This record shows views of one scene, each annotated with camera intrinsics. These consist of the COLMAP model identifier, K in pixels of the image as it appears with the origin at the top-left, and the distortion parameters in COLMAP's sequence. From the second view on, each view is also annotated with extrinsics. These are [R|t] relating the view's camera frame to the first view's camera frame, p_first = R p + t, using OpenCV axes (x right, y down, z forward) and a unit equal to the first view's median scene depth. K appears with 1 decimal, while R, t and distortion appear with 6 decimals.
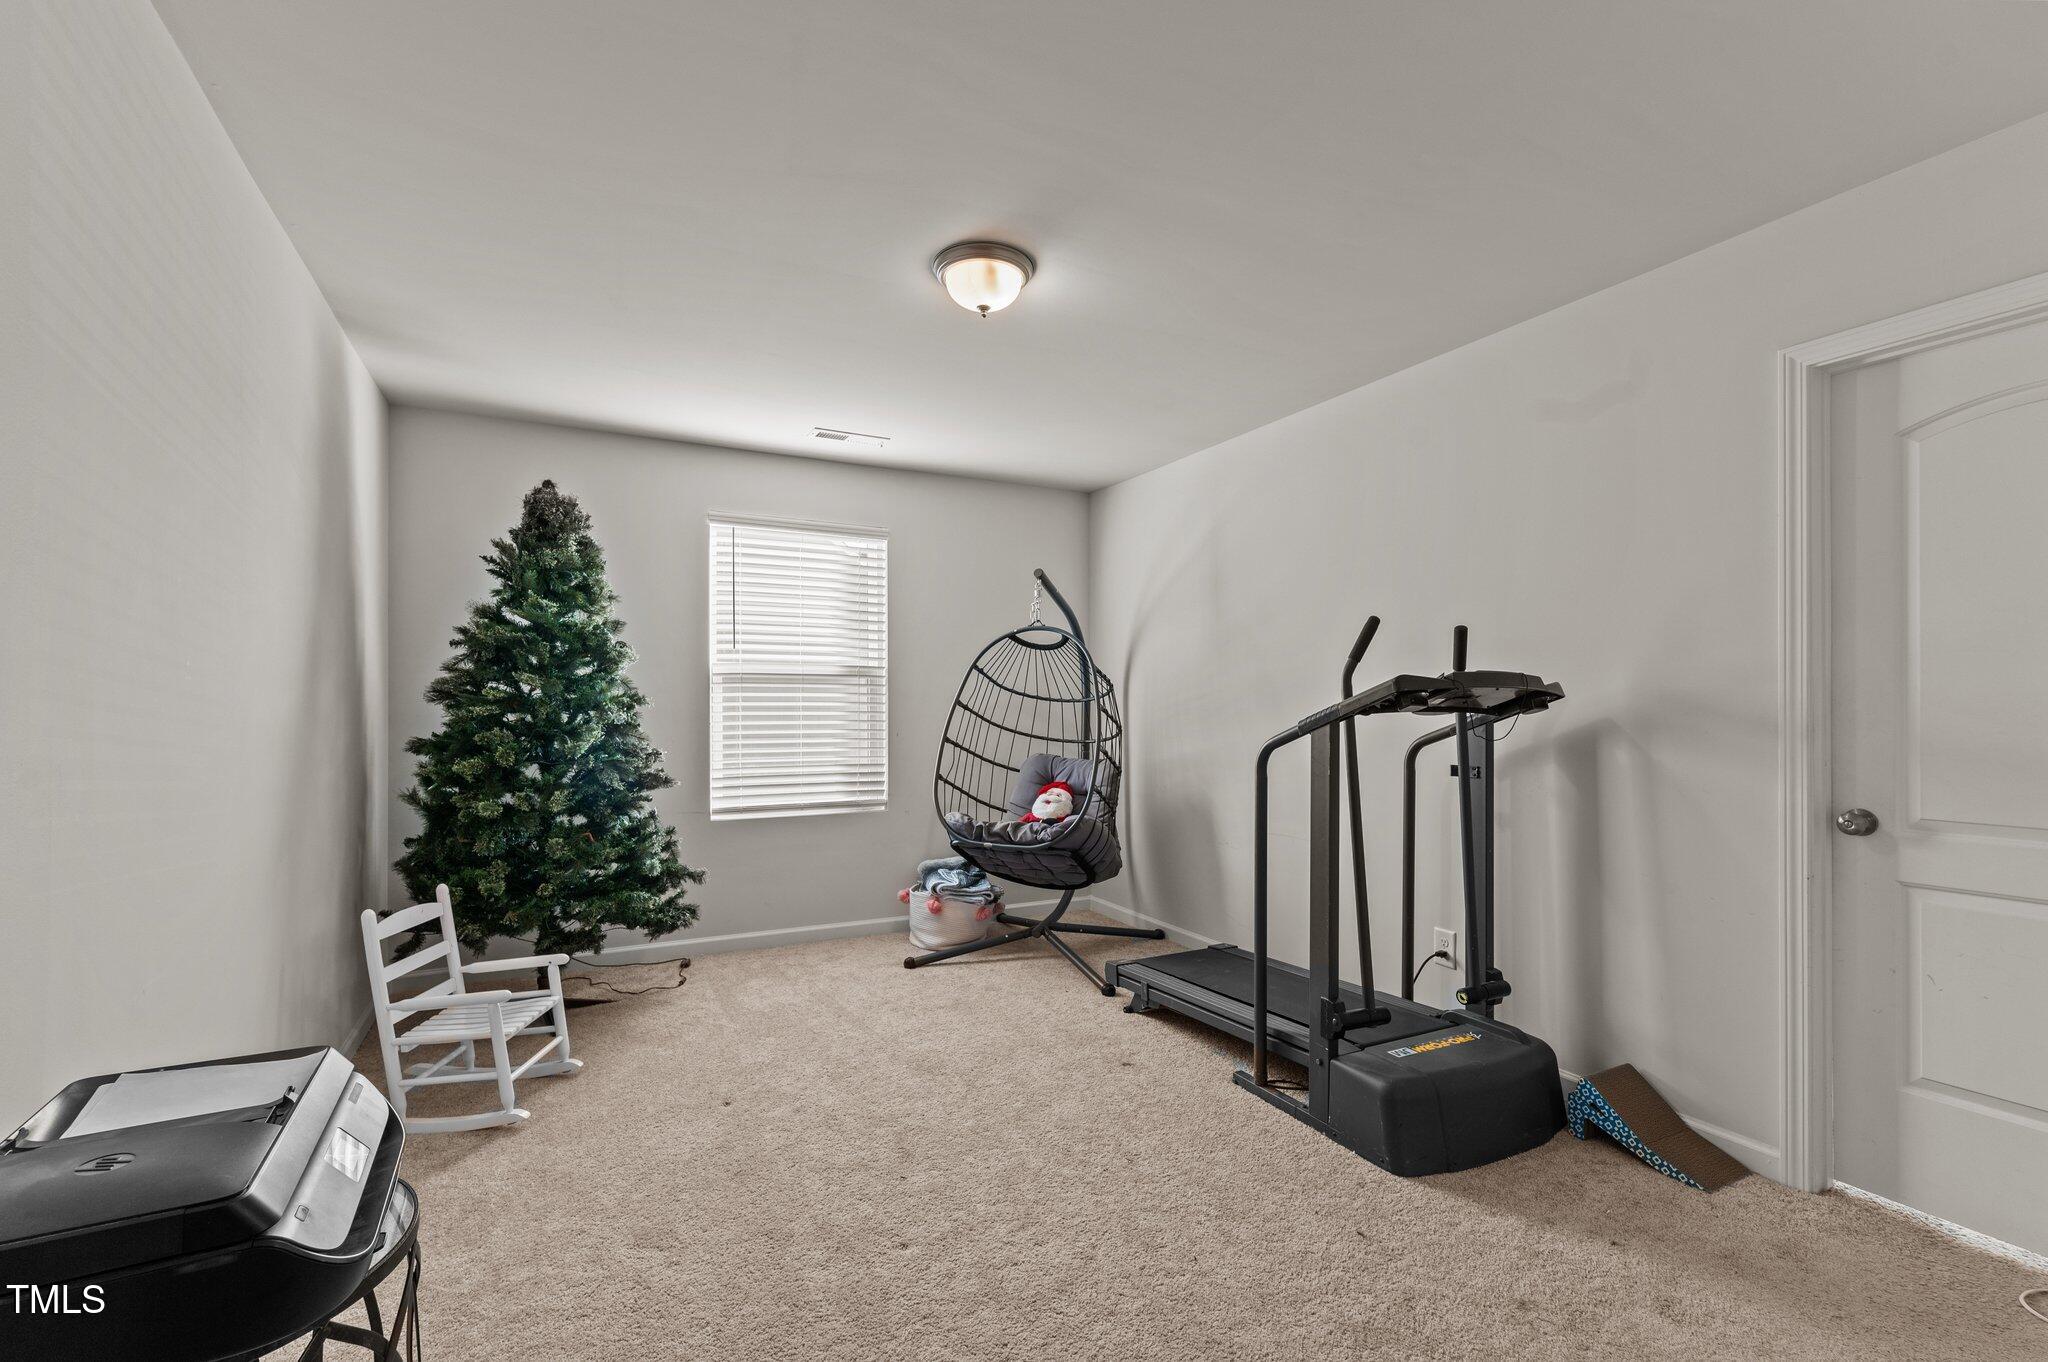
lens RADIAL K [[879.3, 0, 1009.4], [0, 879.3, 695.1], [0, 0, 1]] dist [0.002403, -0.001615]
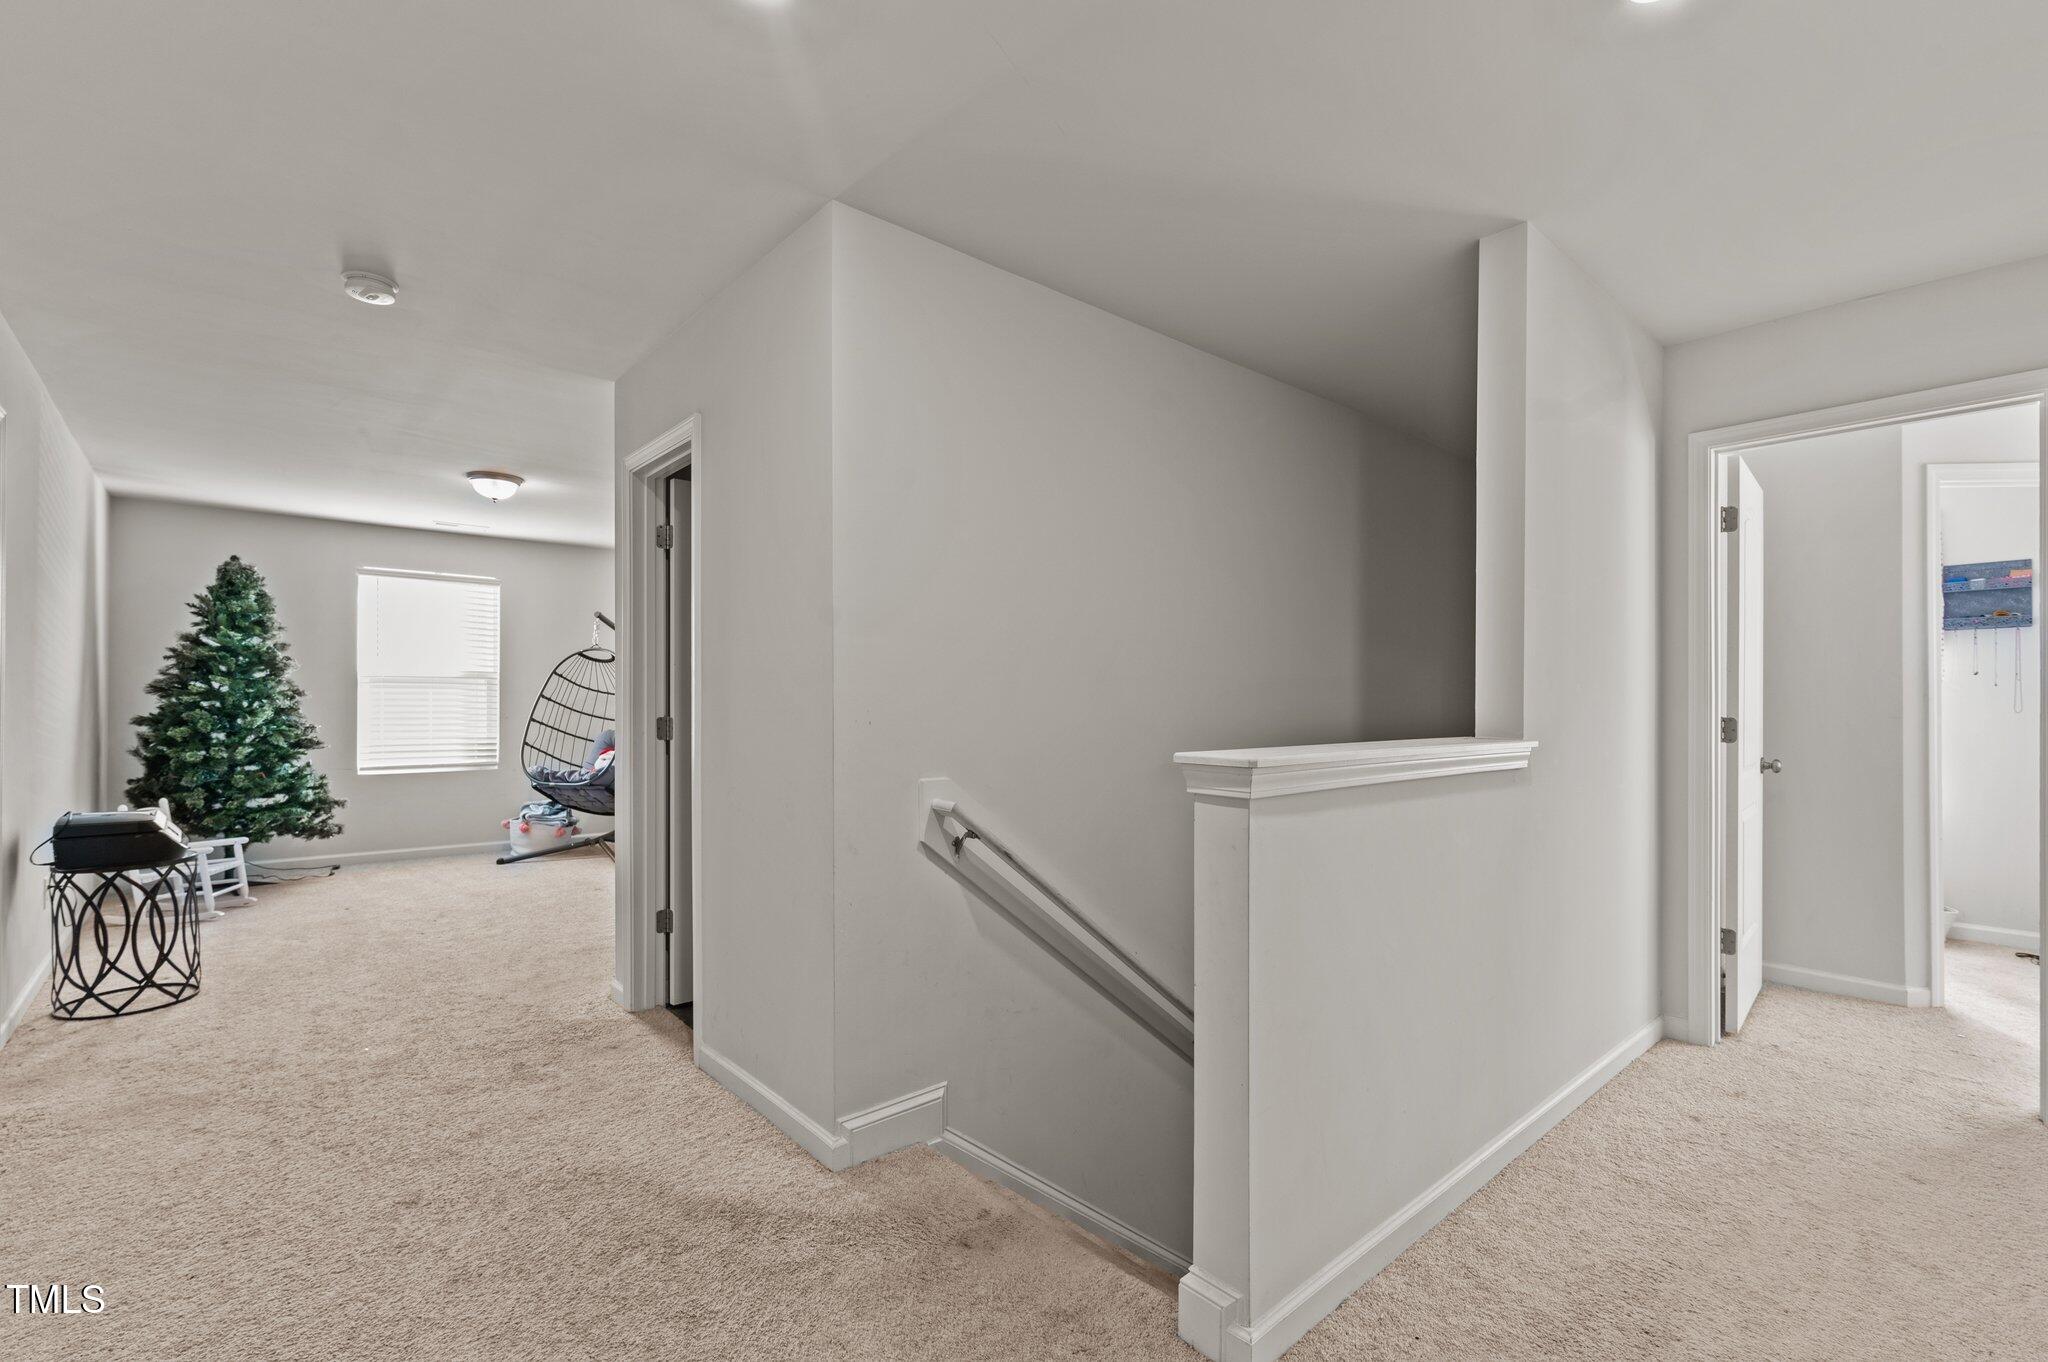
lens RADIAL K [[940.4, 0, 1040.1], [0, 940.4, 688.0], [0, 0, 1]] dist [0.002303, -0.001496]
pose [[0.970607, 0.005879, 0.240597, 0.491972], [-0.004807, 0.999976, -0.005043, -0.001712], [-0.240621, 0.003738, 0.970612, -1.022538]]
